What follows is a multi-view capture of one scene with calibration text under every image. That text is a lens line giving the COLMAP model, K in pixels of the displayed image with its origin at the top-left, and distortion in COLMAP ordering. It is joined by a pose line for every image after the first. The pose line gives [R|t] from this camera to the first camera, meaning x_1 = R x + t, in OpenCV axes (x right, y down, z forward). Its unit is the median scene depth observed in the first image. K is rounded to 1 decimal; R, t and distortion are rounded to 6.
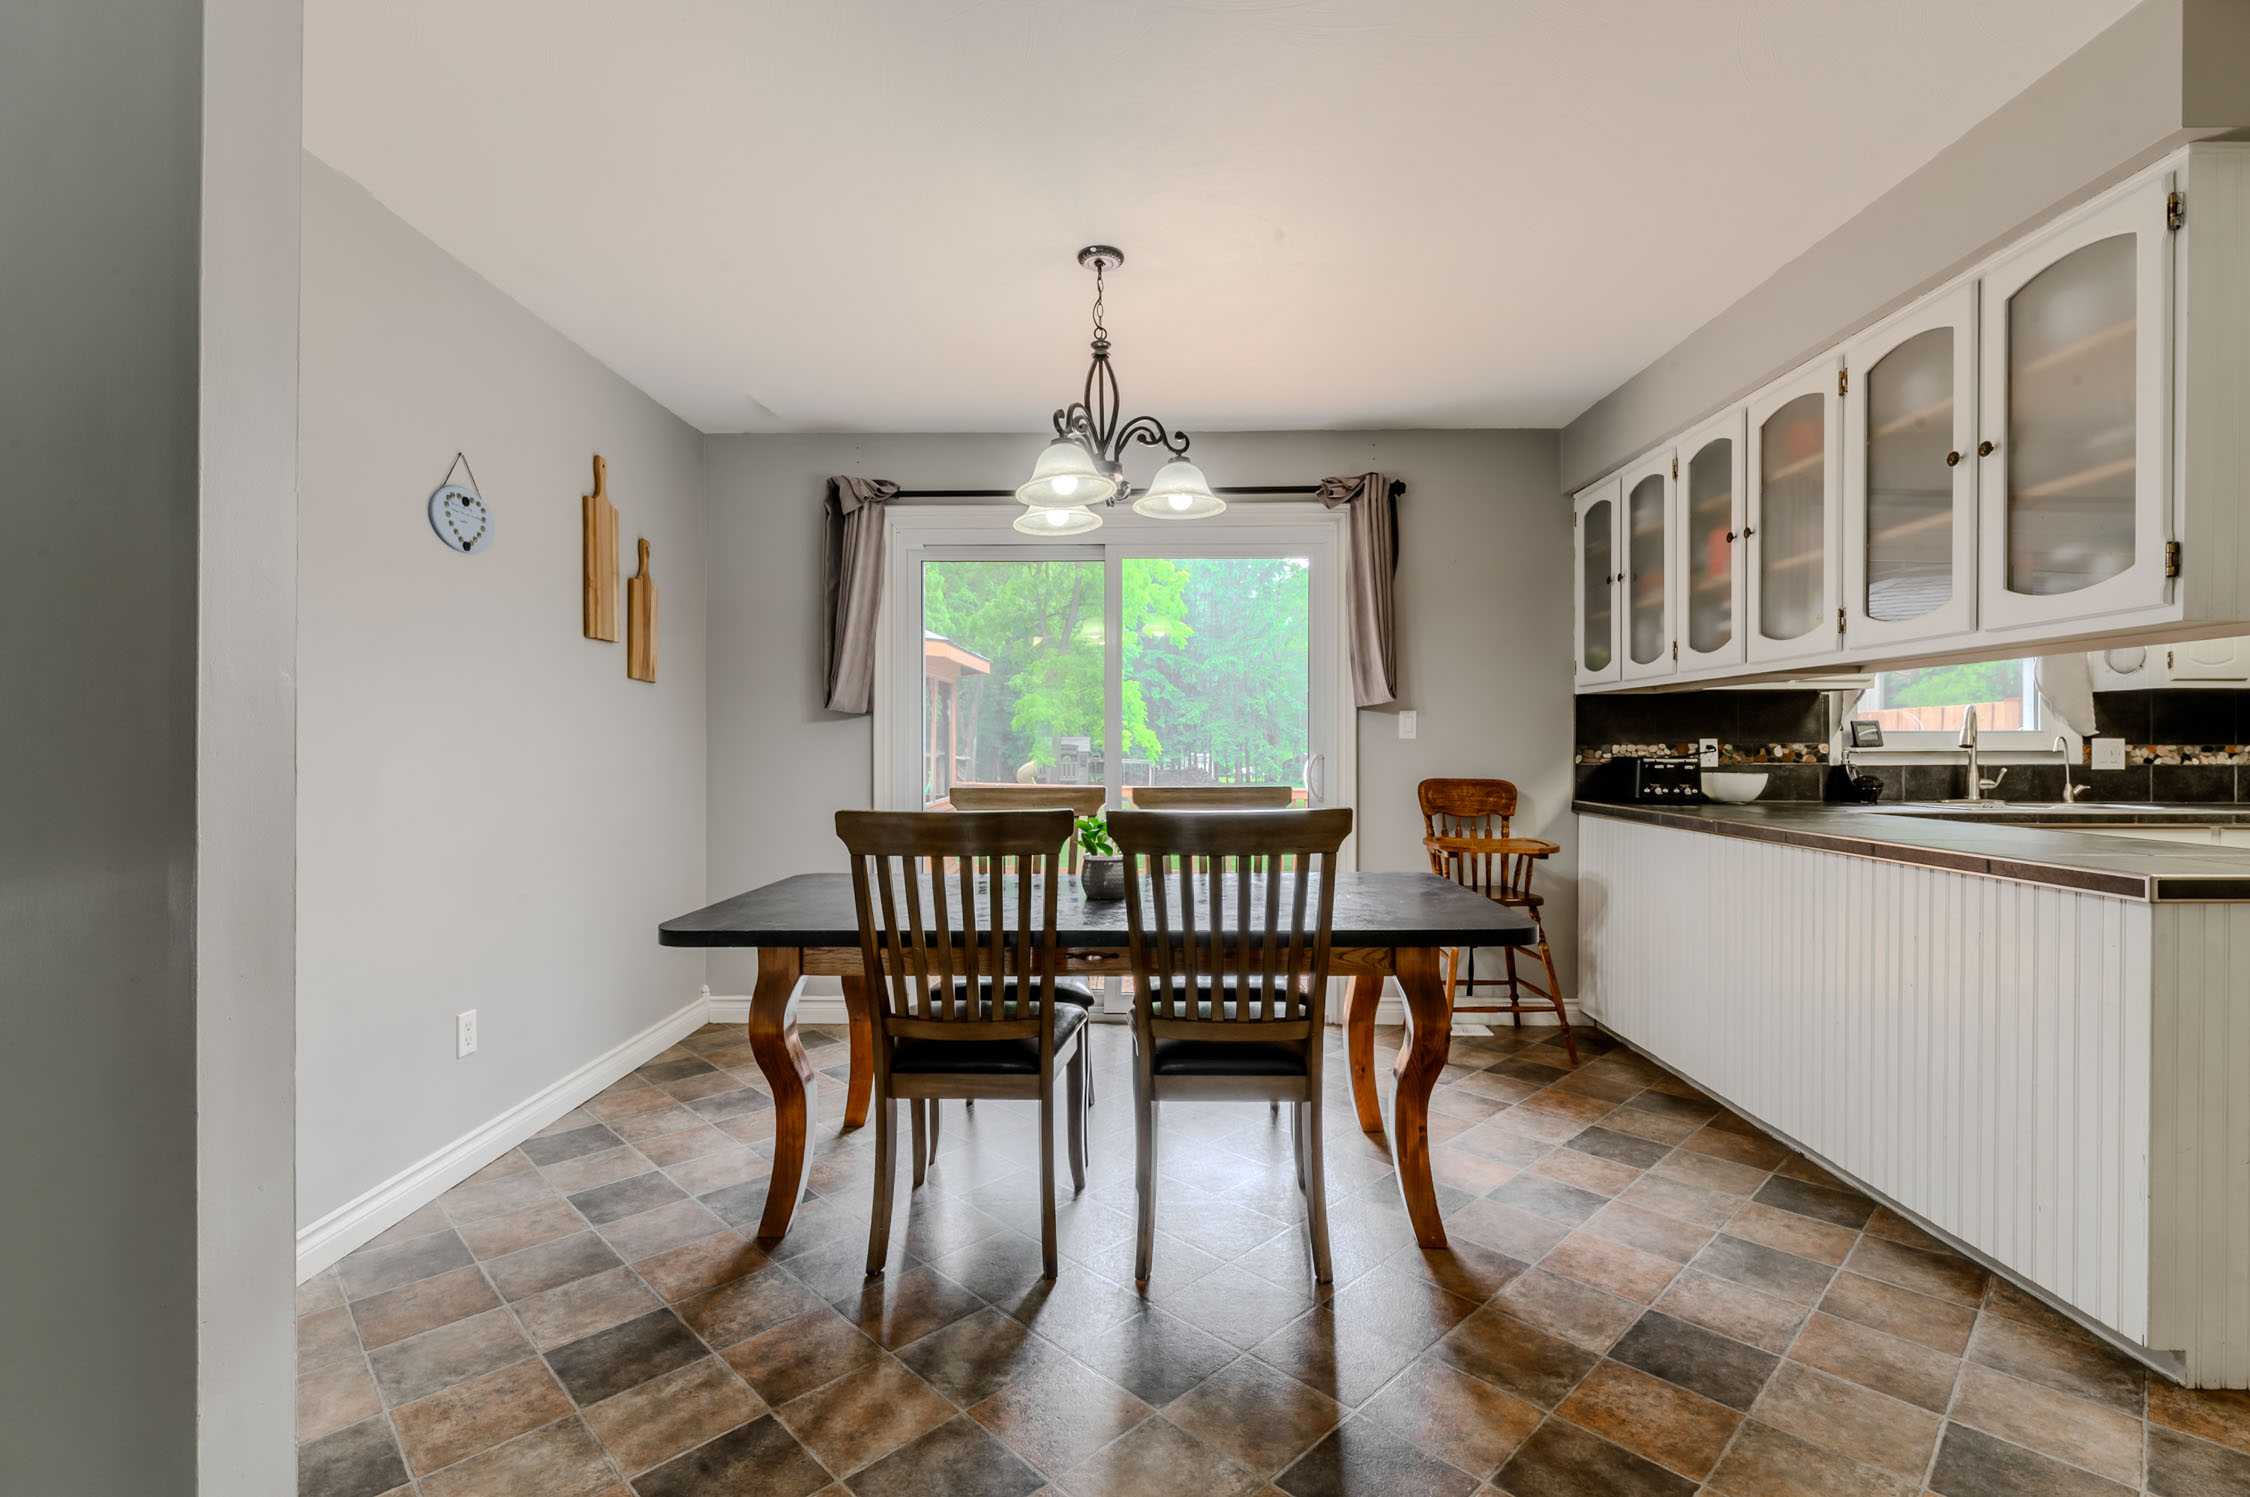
lens RADIAL K [[1009.3, 0, 1124.4], [0, 1009.3, 752.6], [0, 0, 1]] dist [0.000564, -0.000394]
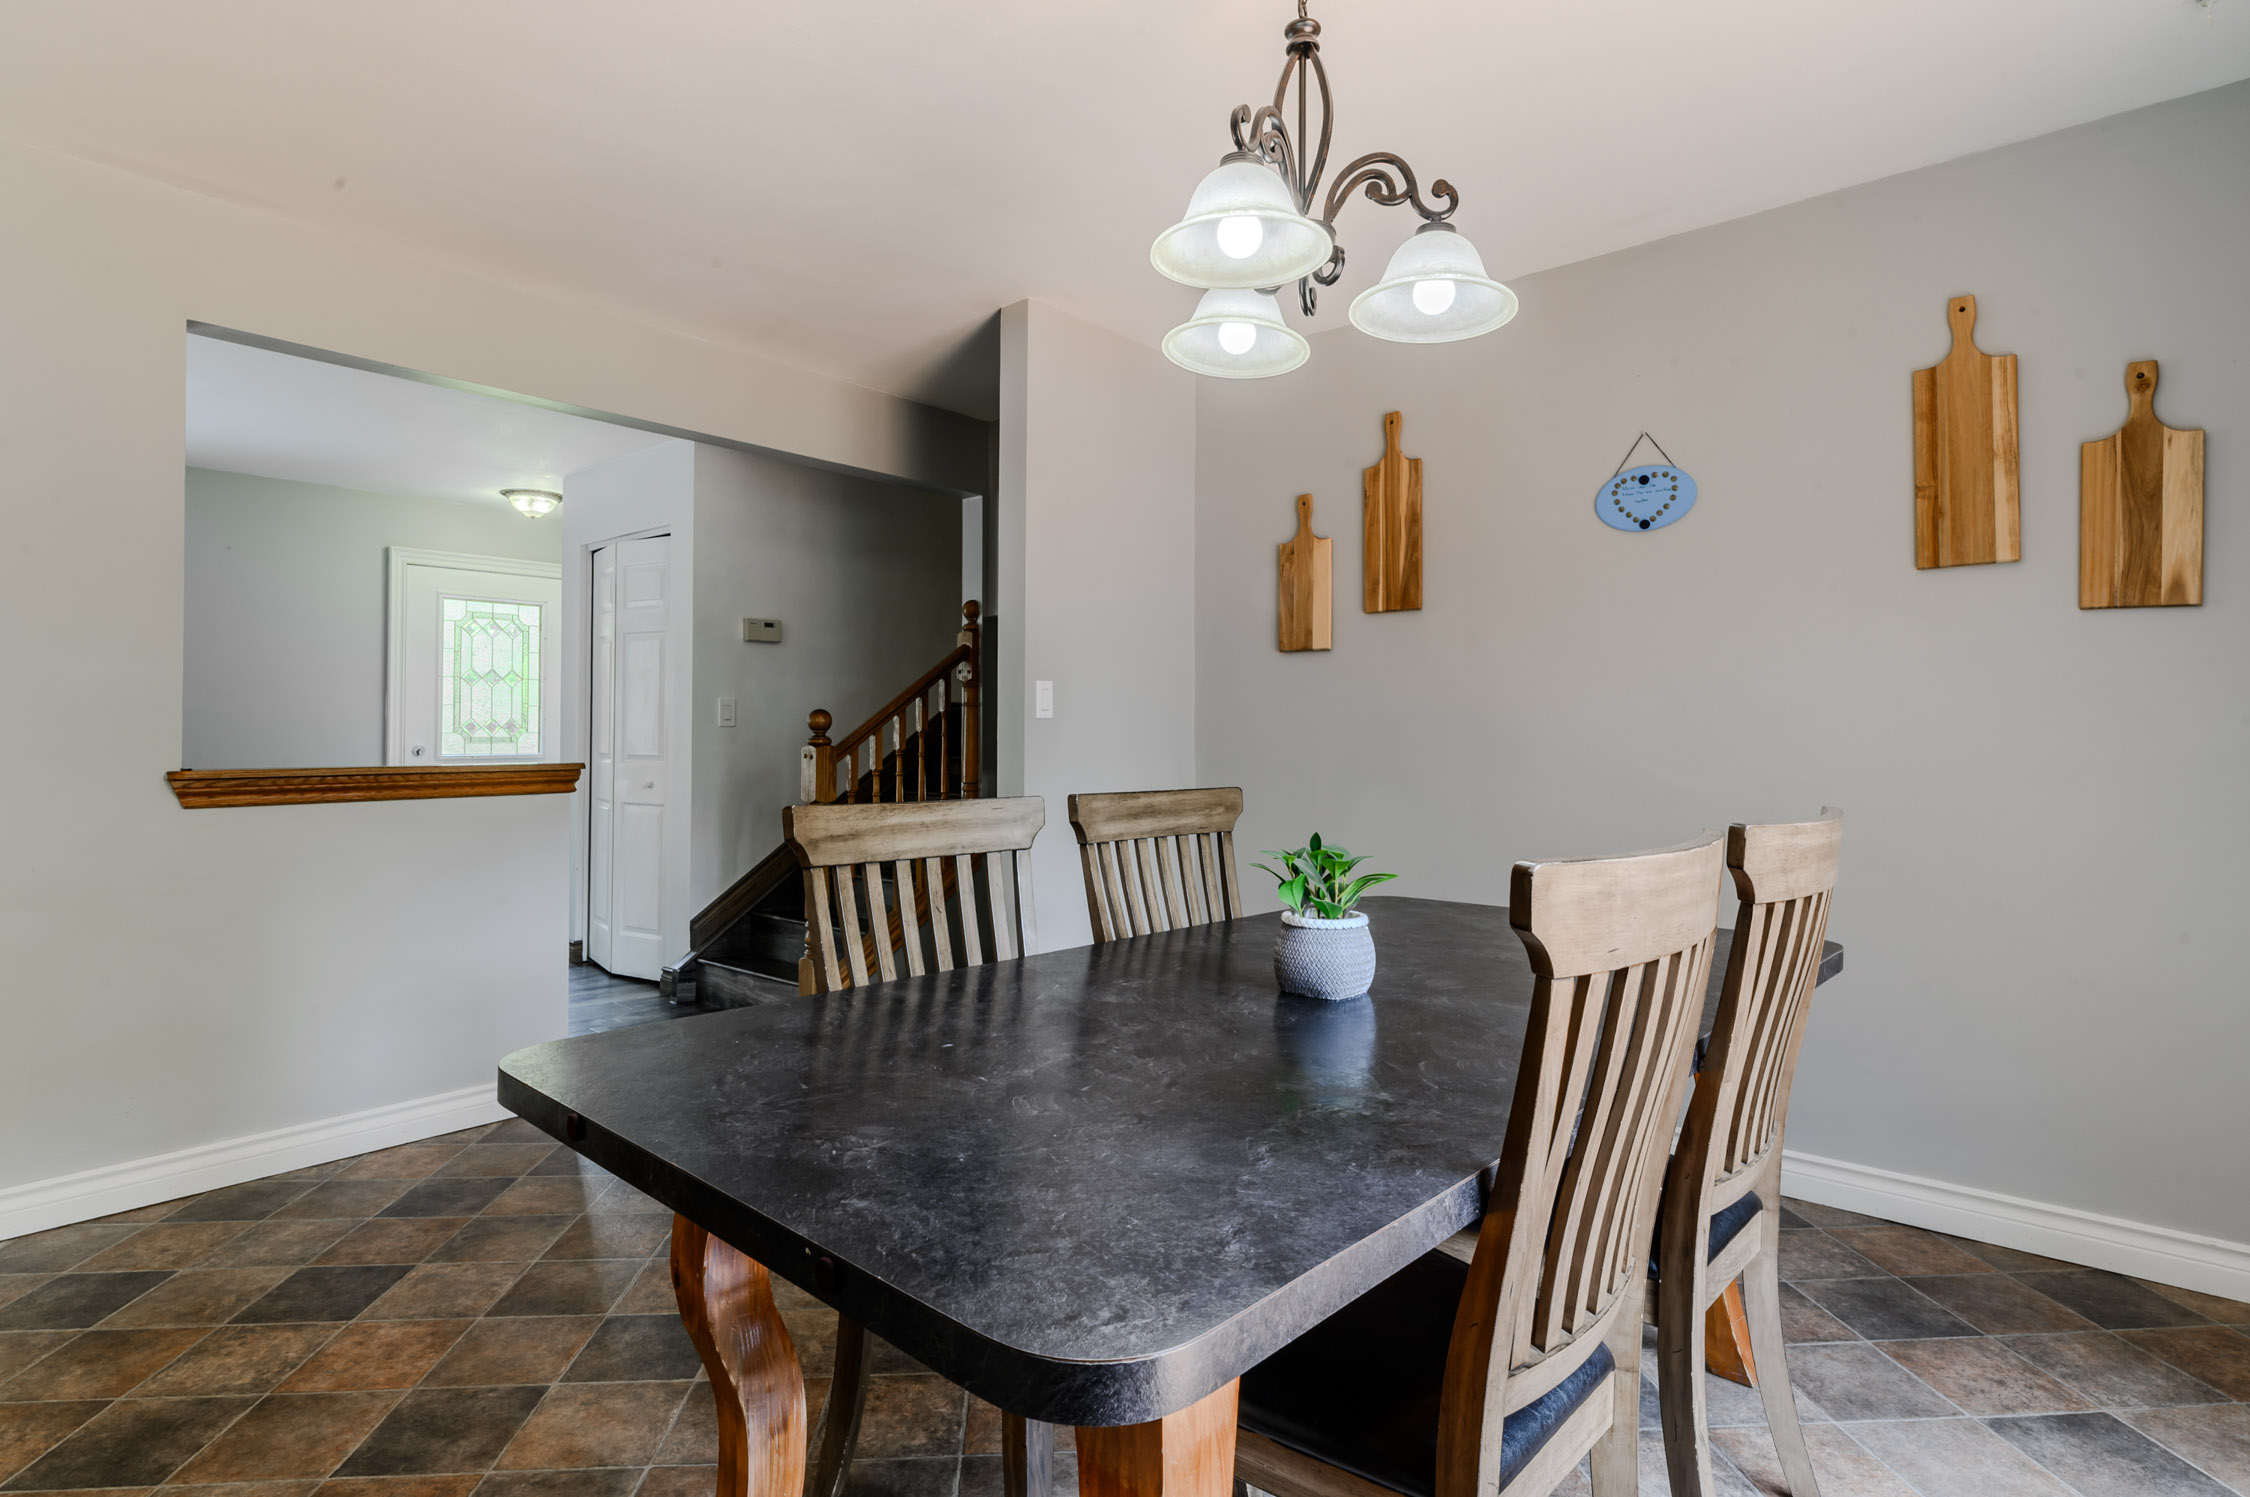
lens RADIAL K [[1111.5, 0, 1125.0], [0, 1111.5, 748.5], [0, 0, 1]] dist [-0.019728, 0.000162]
pose [[-0.635239, 0.010665, -0.772242, 0.367301], [0.000214, 0.999907, 0.013633, 0.002022], [0.772315, 0.008495, -0.635183, 0.906719]]
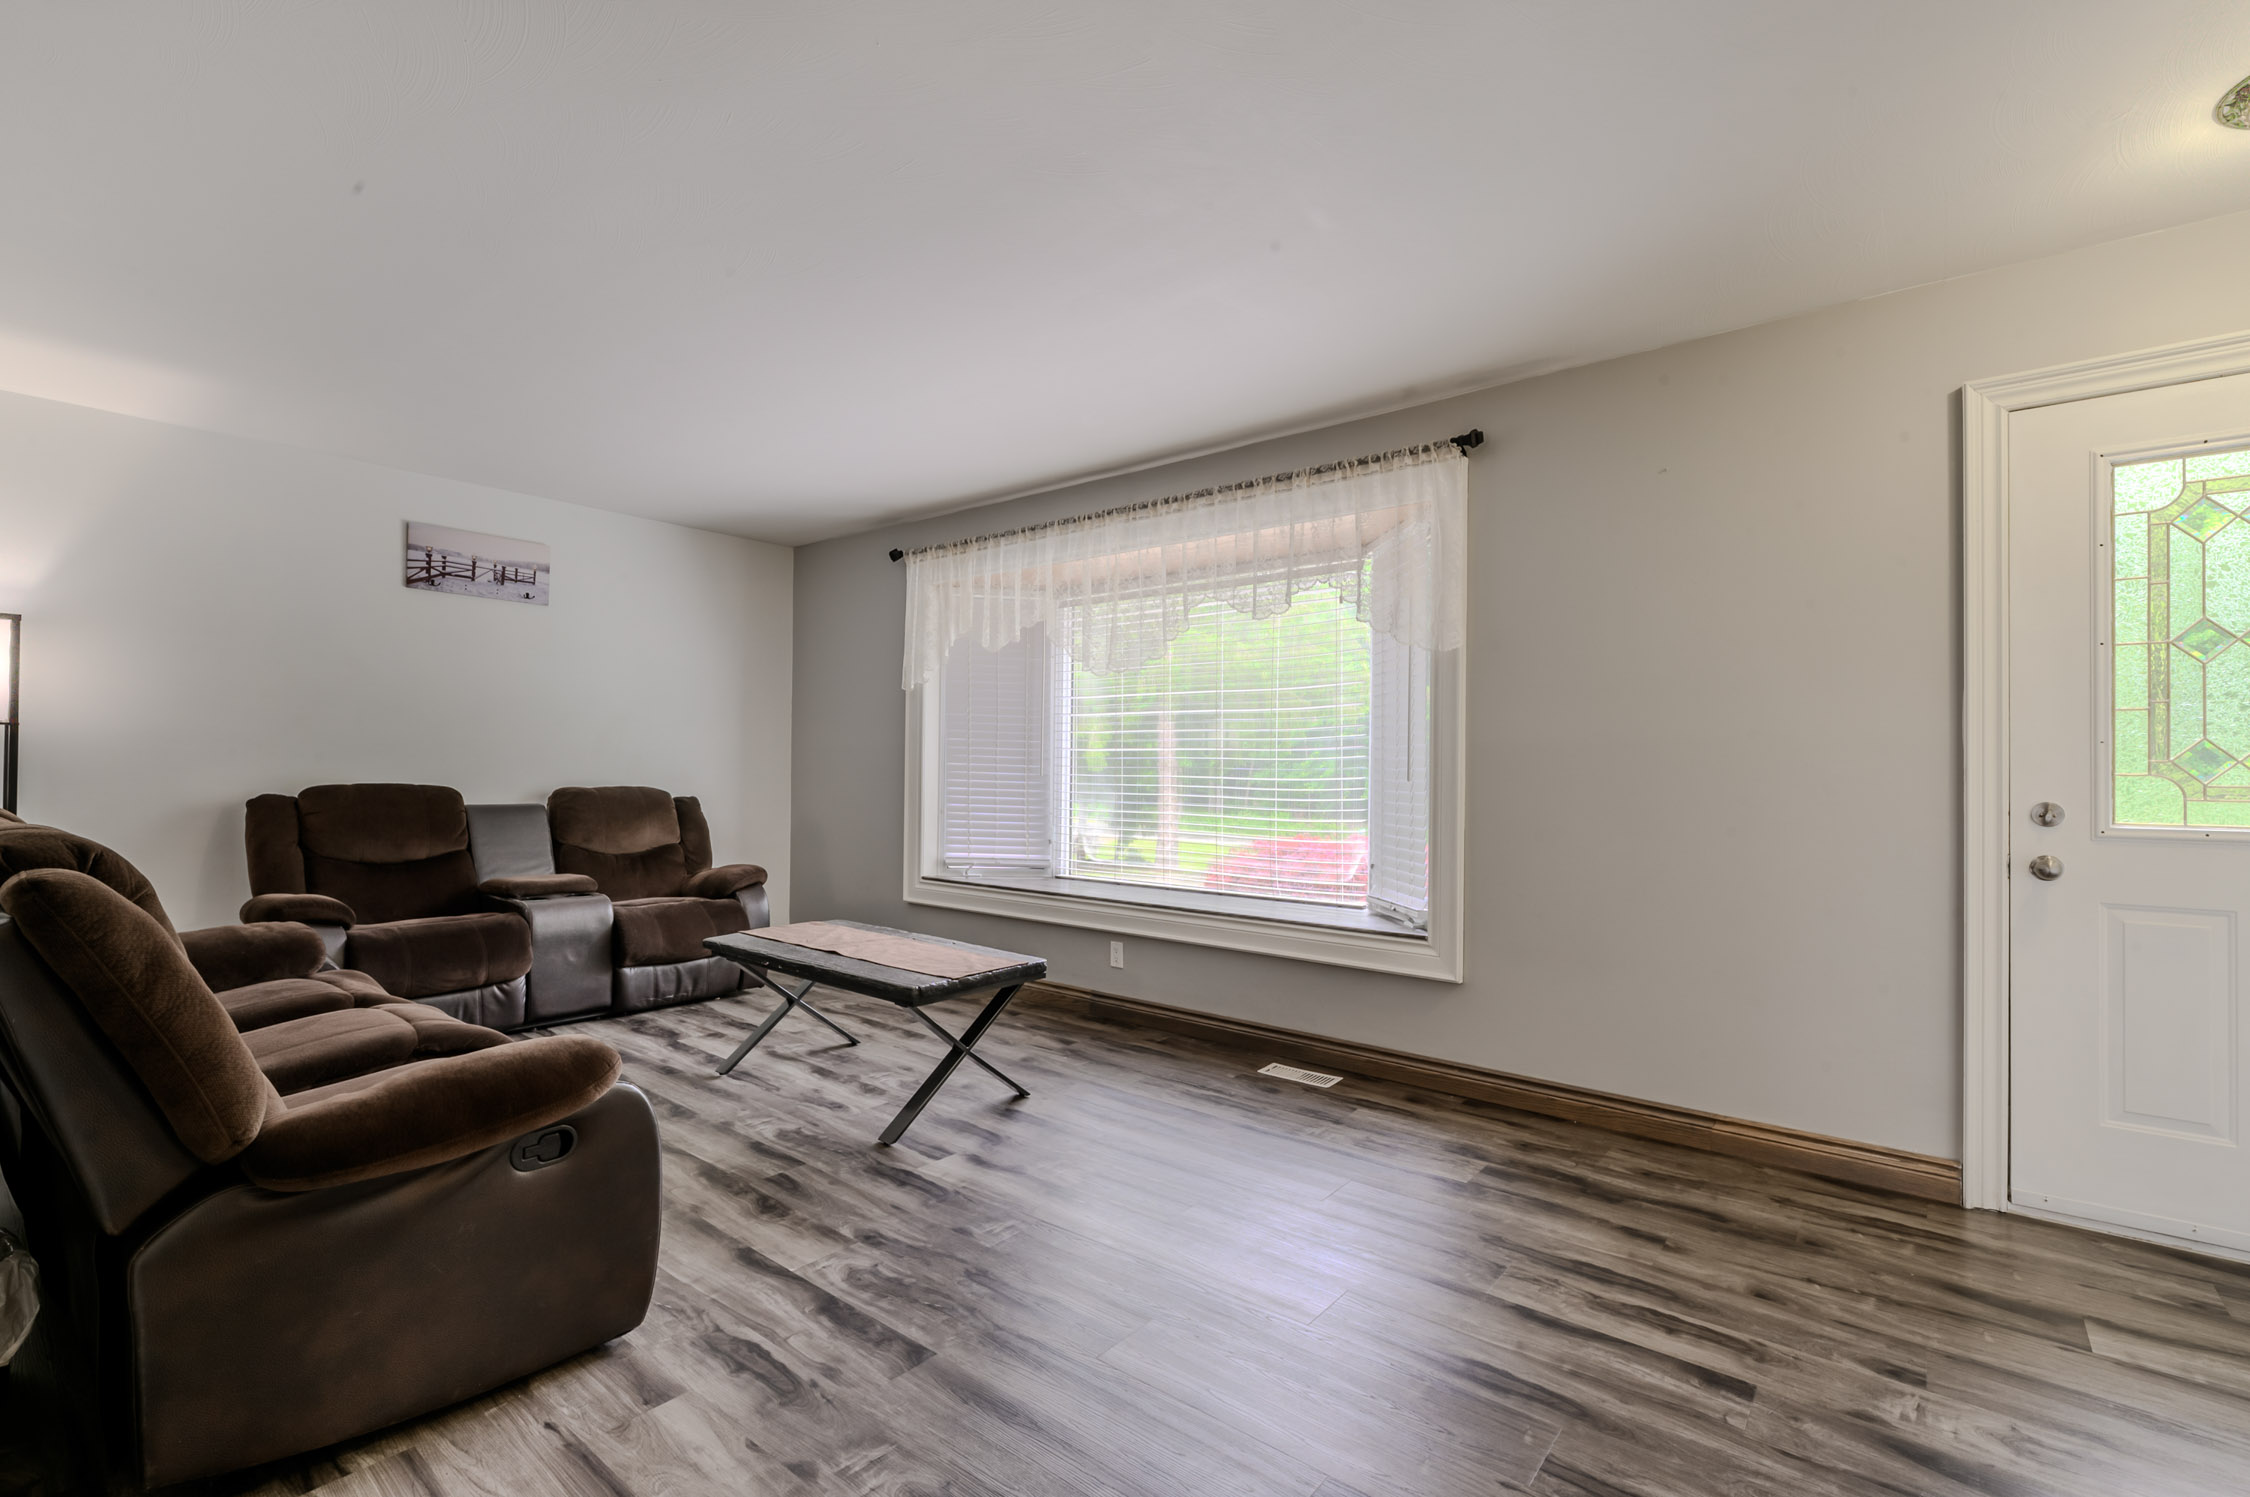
lens RADIAL K [[992.9, 0, 1112.6], [0, 992.9, 755.3], [0, 0, 1]] dist [-0.001221, 0.000111]
pose [[-0.783958, -0.000112, 0.620813, -0.151768], [-0.007859, 0.999922, -0.009744, 0.002342], [-0.620764, -0.012518, -0.783898, -0.013367]]
